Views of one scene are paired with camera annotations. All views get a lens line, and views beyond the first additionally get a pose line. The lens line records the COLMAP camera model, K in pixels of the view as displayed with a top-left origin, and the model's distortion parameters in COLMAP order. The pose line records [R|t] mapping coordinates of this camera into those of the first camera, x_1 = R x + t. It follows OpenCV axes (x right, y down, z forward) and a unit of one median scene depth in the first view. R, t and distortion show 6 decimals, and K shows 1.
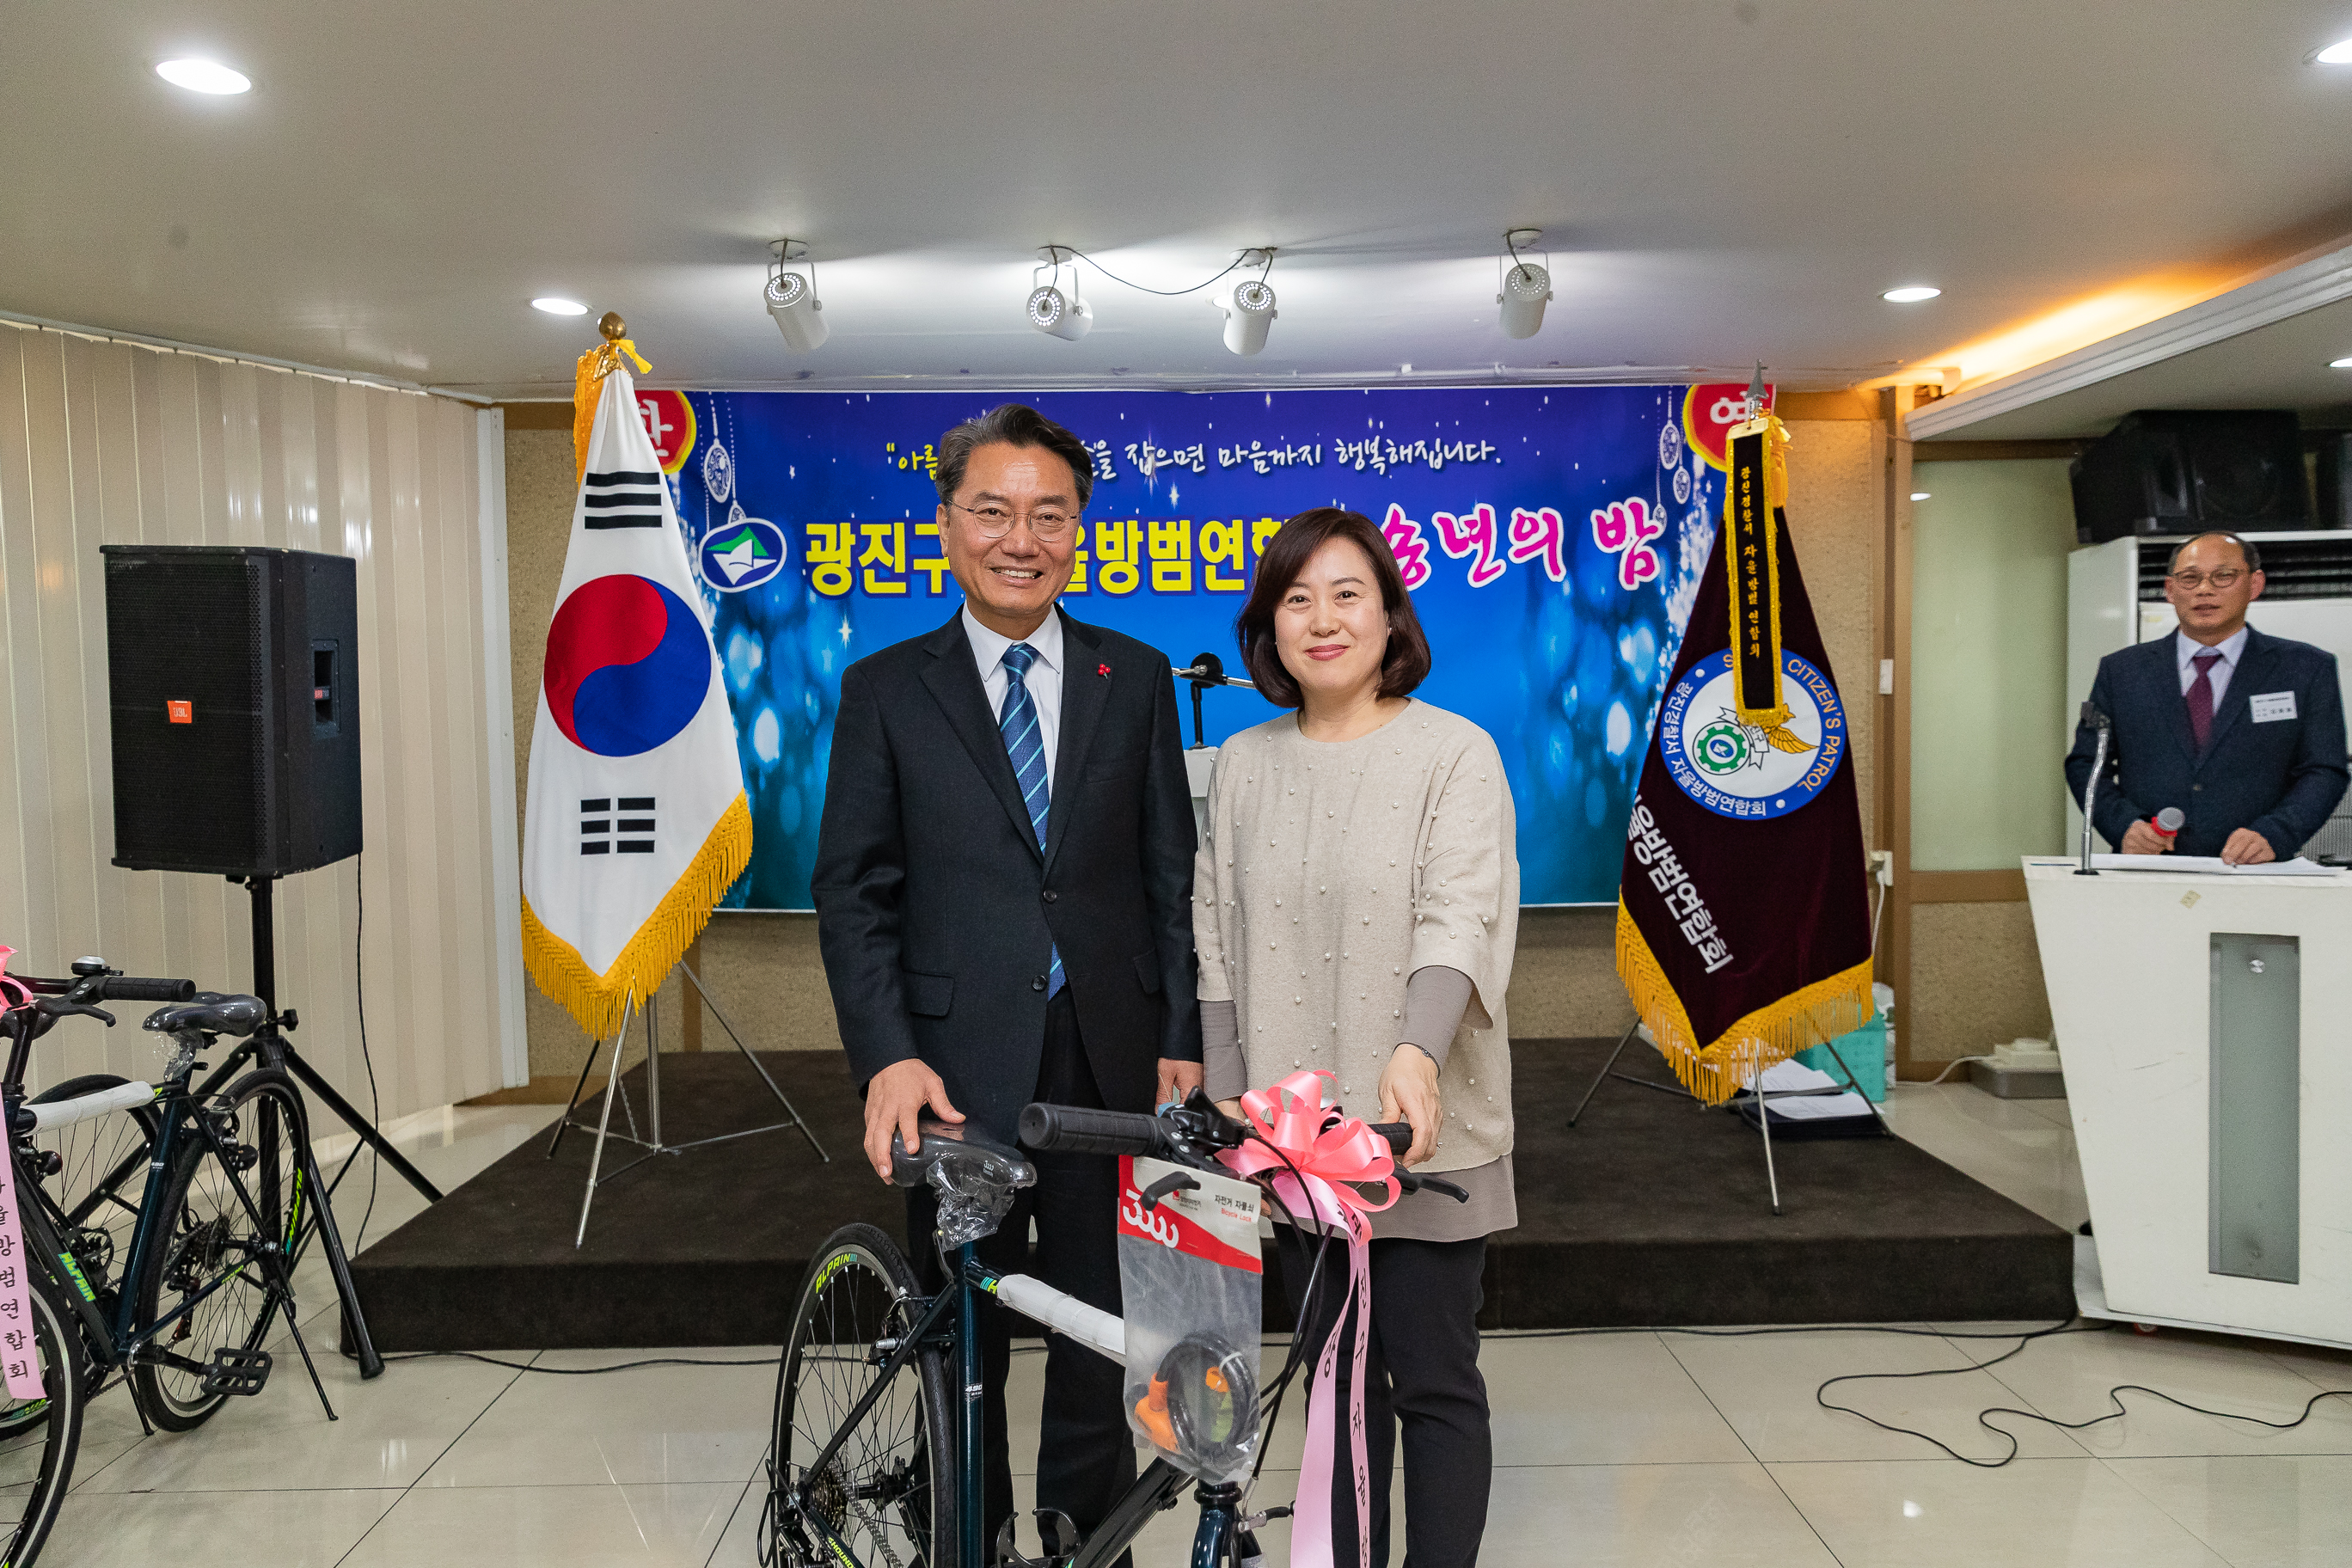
lens RADIAL K [[1554.8, 0, 1171.5], [0, 1554.8, 786.1], [0, 0, 1]] dist [0.008909, 0.000897]
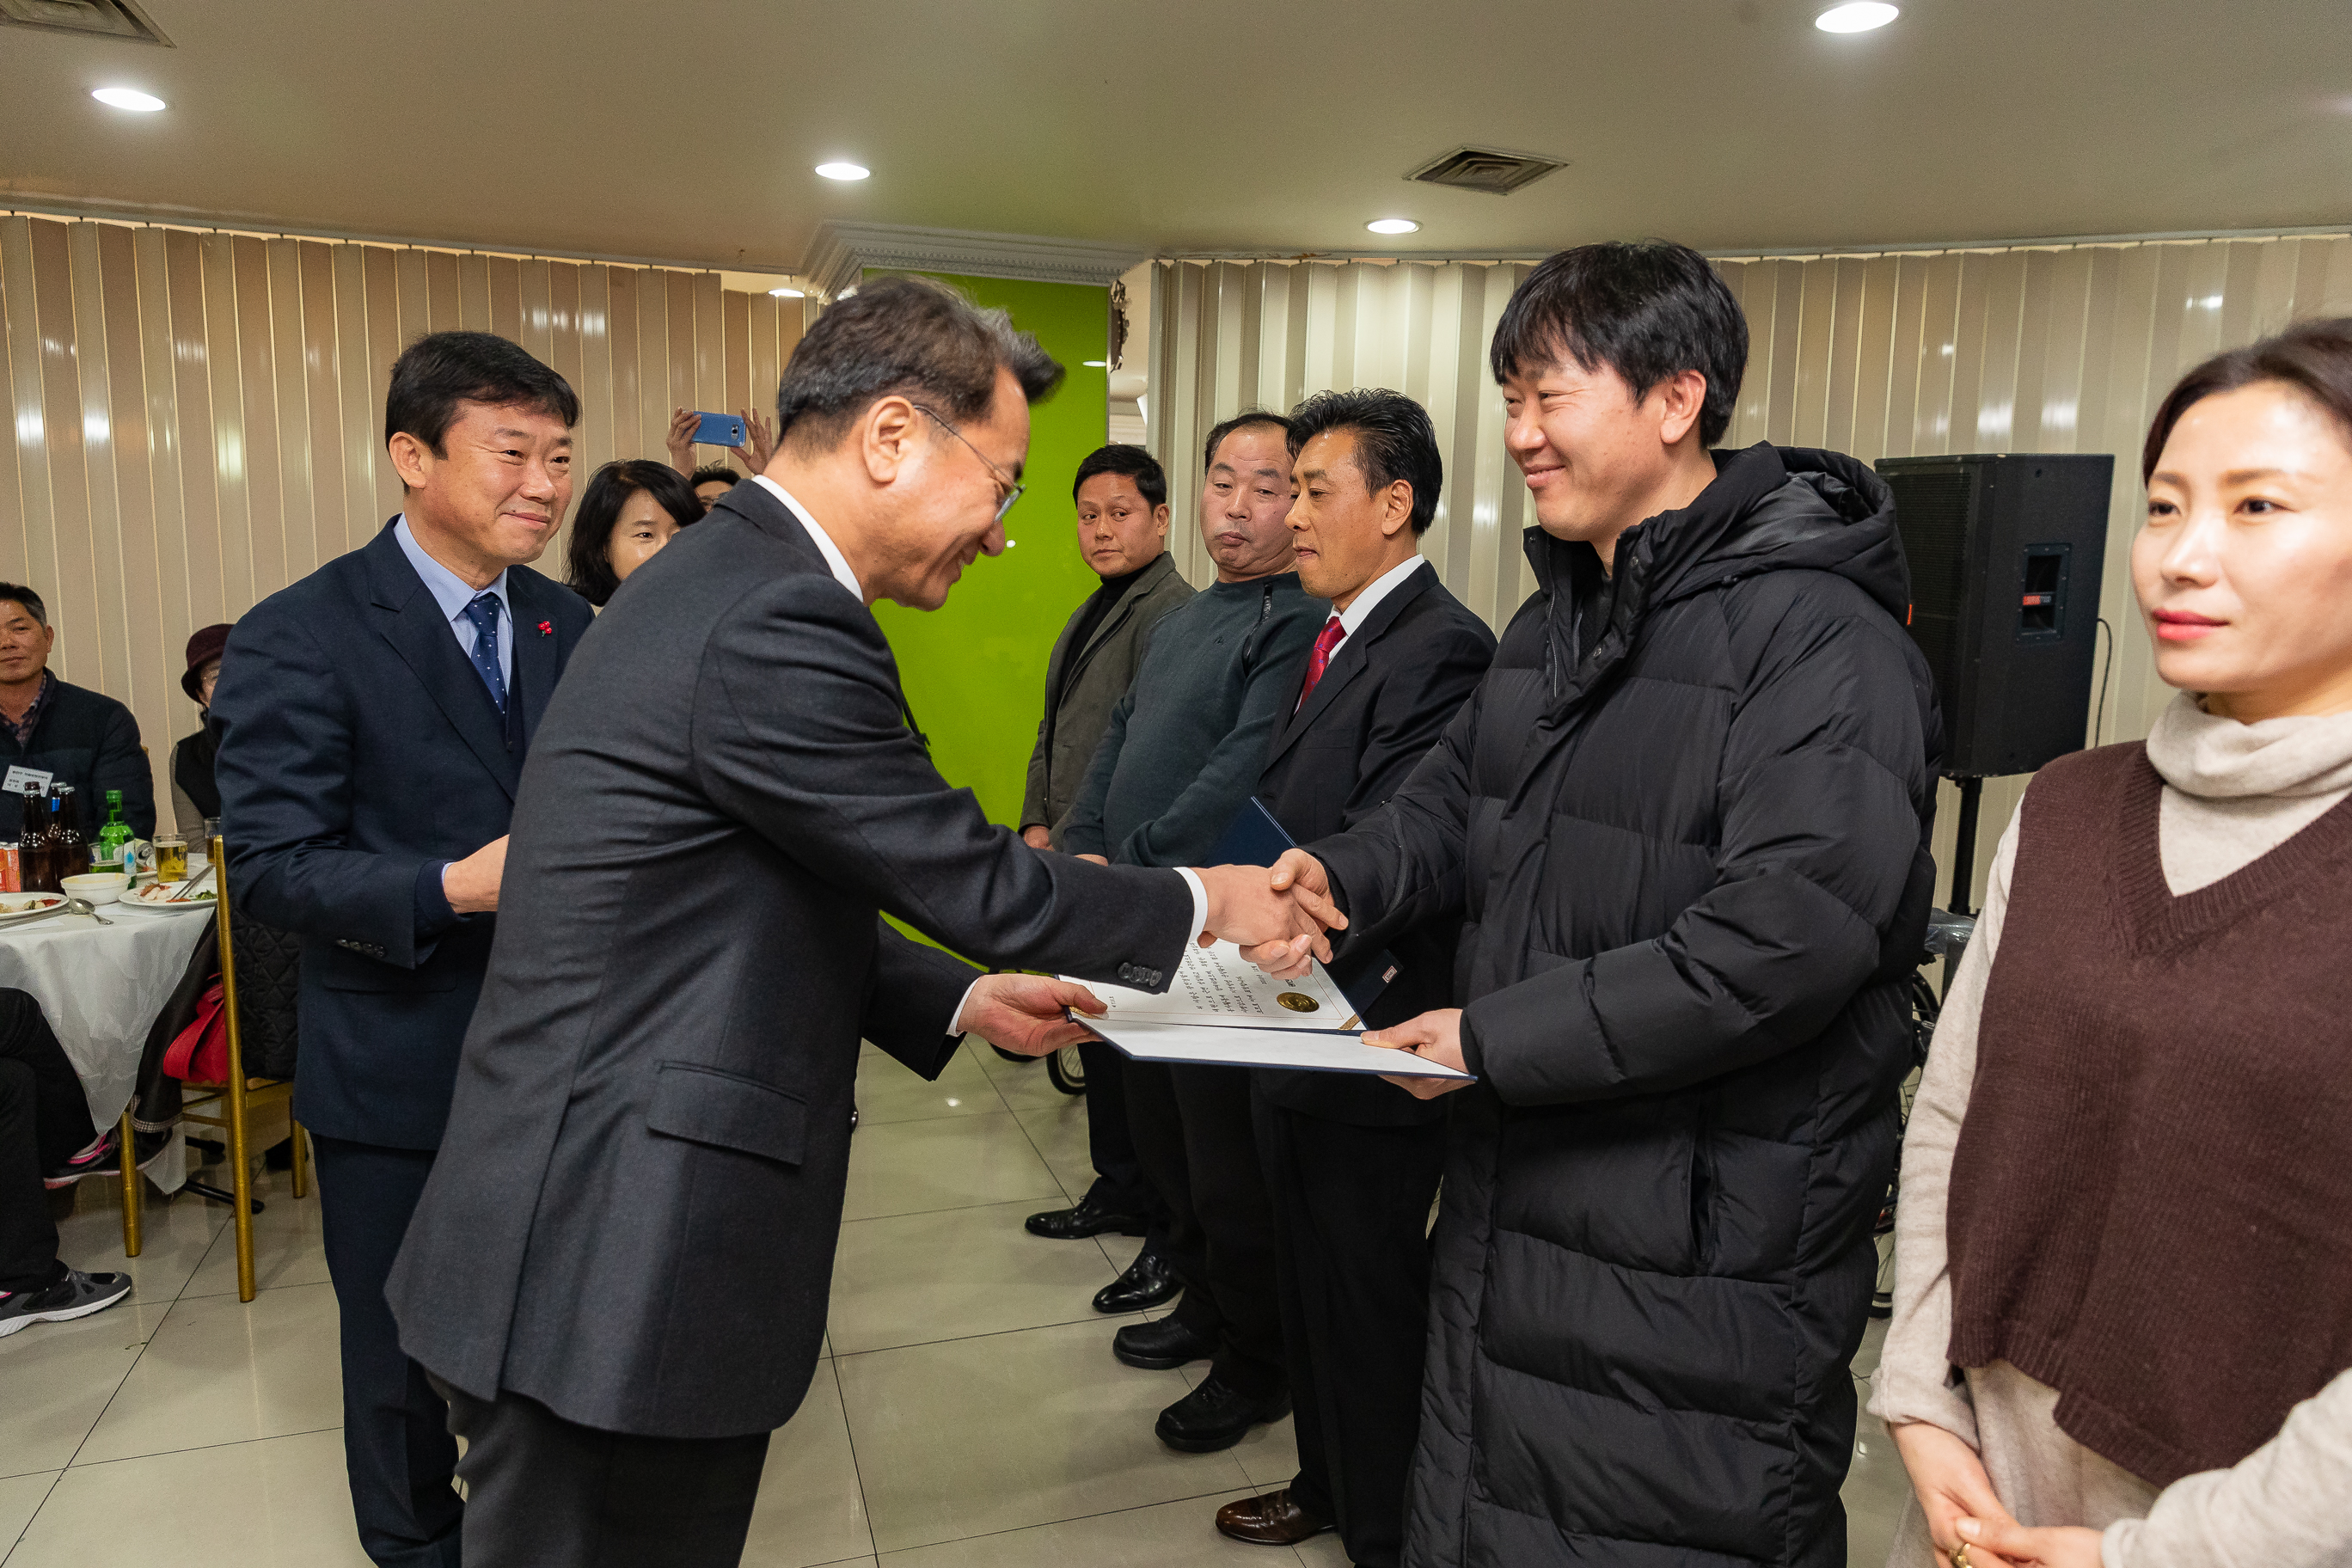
lens RADIAL K [[1554.8, 0, 1173.5], [0, 1554.8, 791.8], [0, 0, 1]] dist [0.008909, 0.000897]
pose [[0.309423, 0.148855, -0.939202, 0.148681], [-0.068586, 0.988593, 0.134087, -0.022636], [0.948448, 0.022926, 0.316103, 0.119205]]
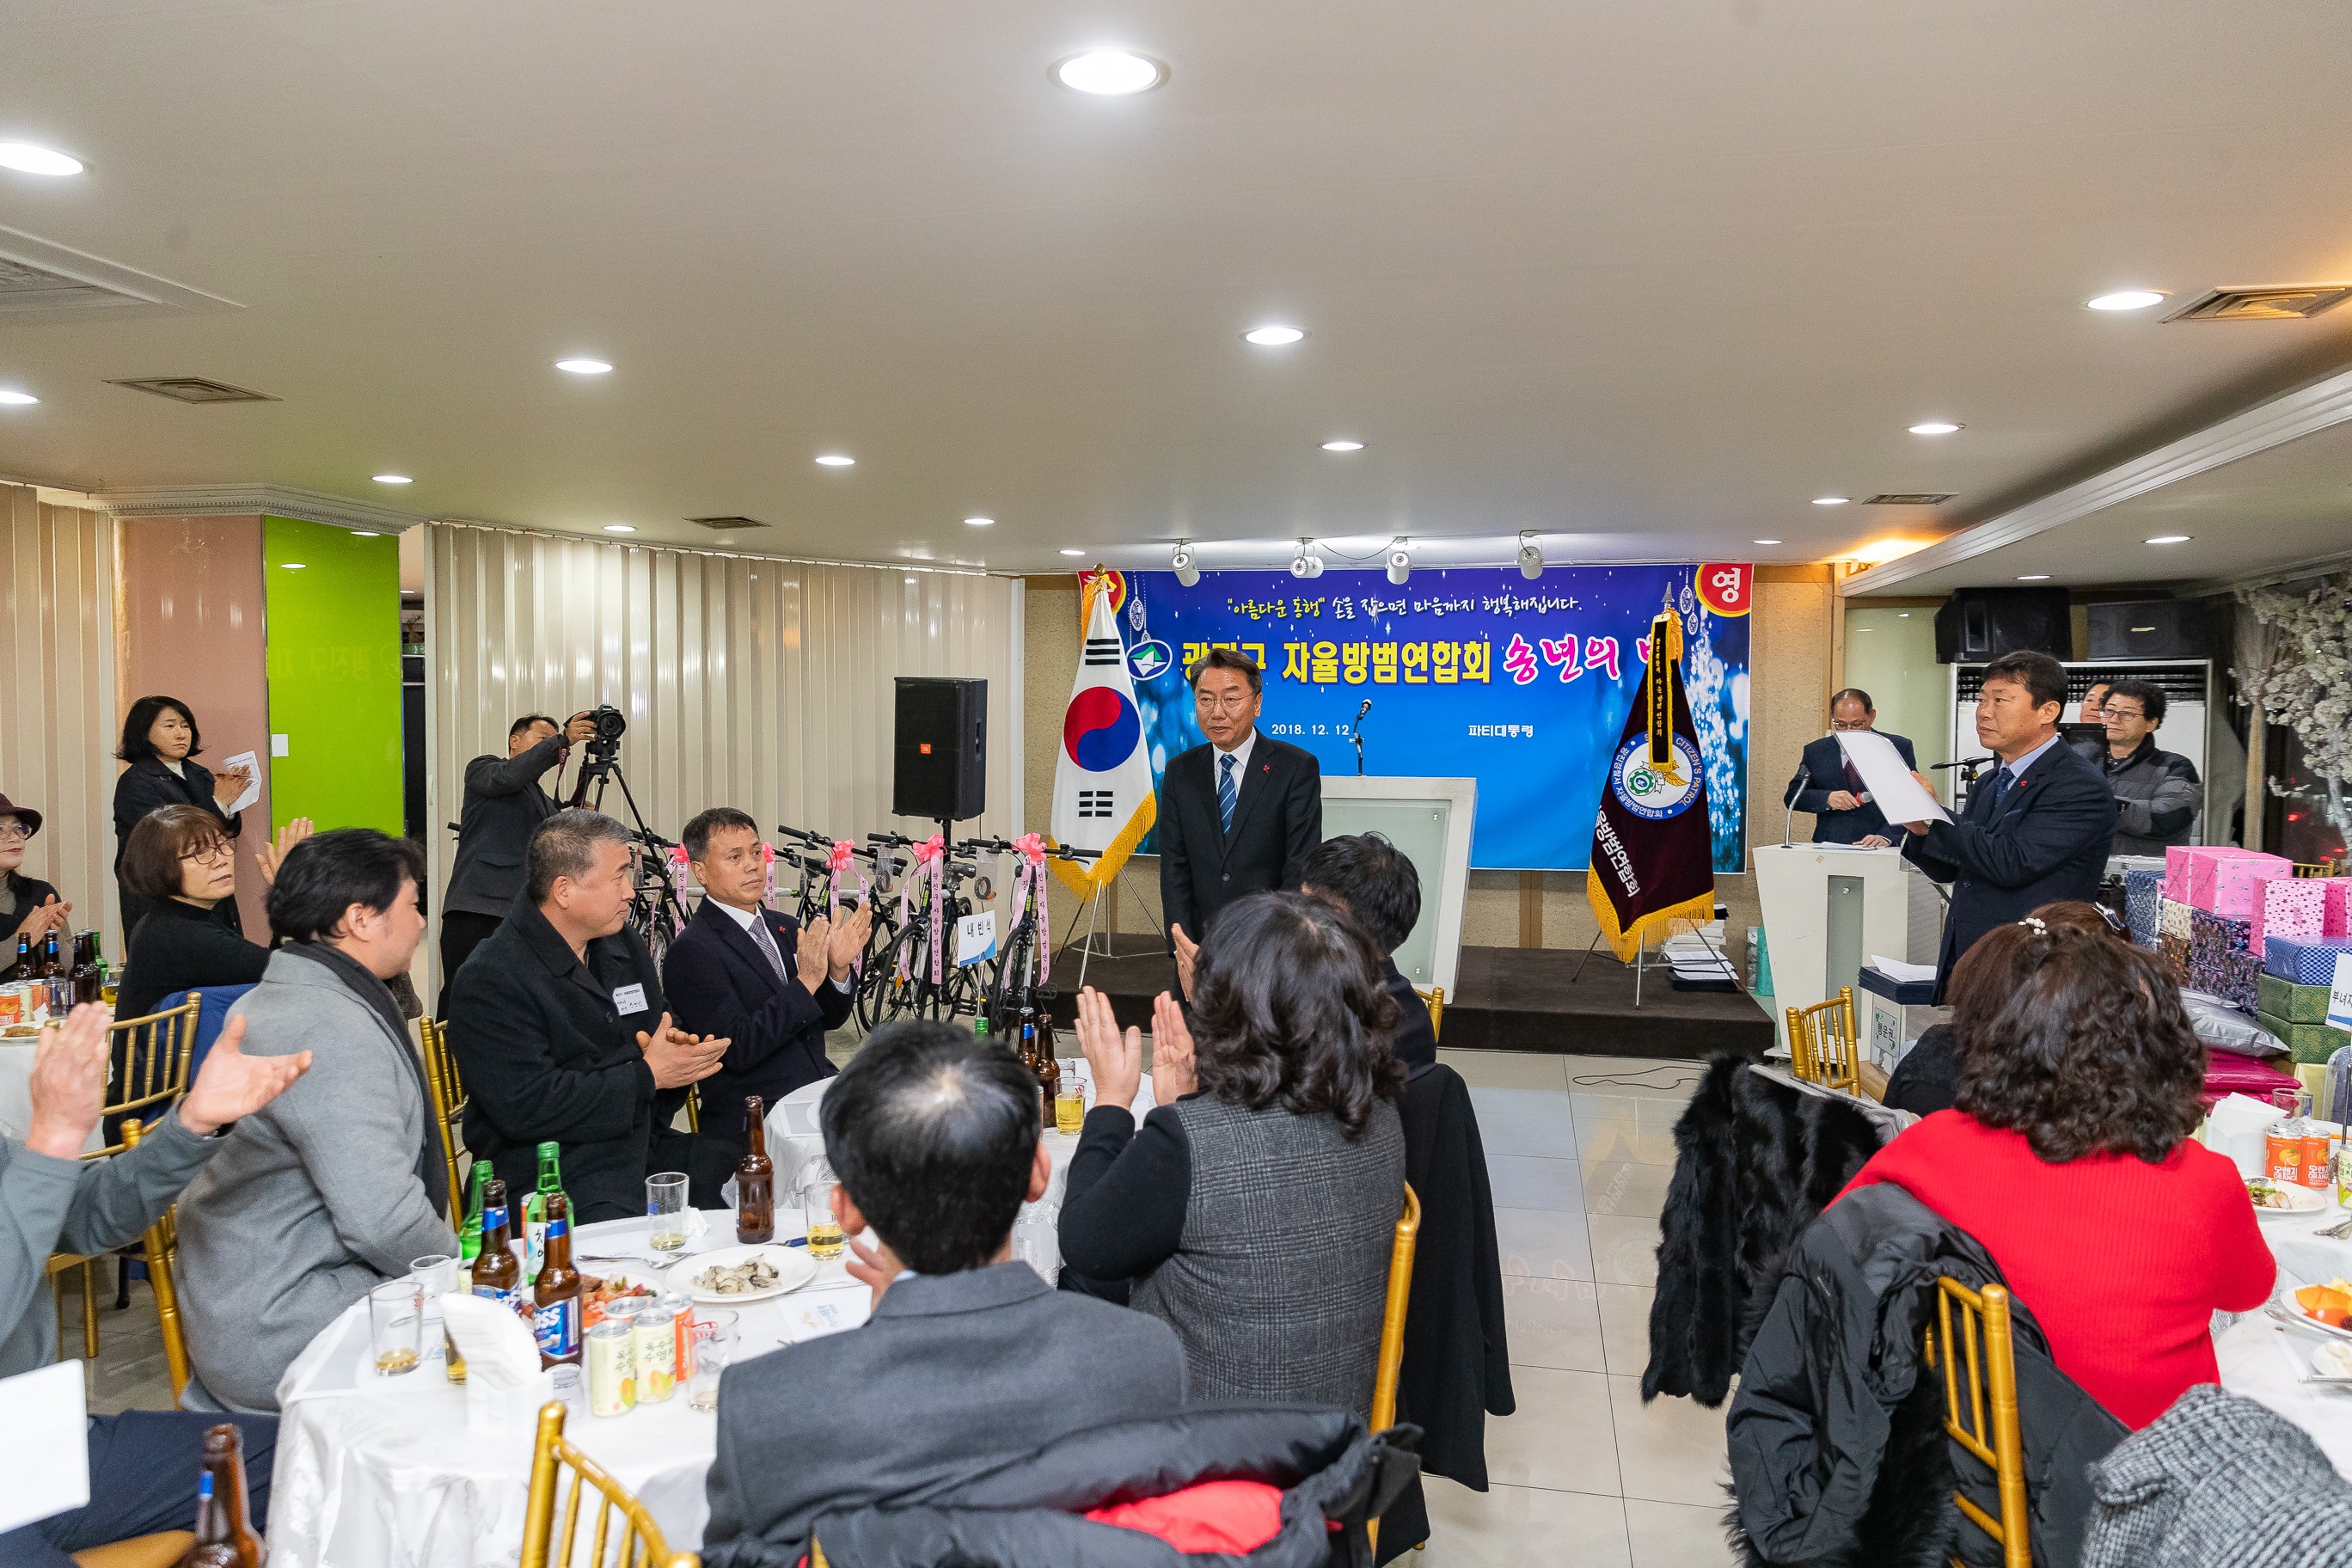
lens RADIAL K [[1554.8, 0, 1173.3], [0, 1554.8, 788.2], [0, 0, 1]] dist [0.008909, 0.000897]
pose [[0.975007, 0.029215, -0.220247, 0.157408], [-0.029735, 0.999557, 0.000955, -0.000974], [0.220177, 0.005618, 0.975444, -0.765811]]
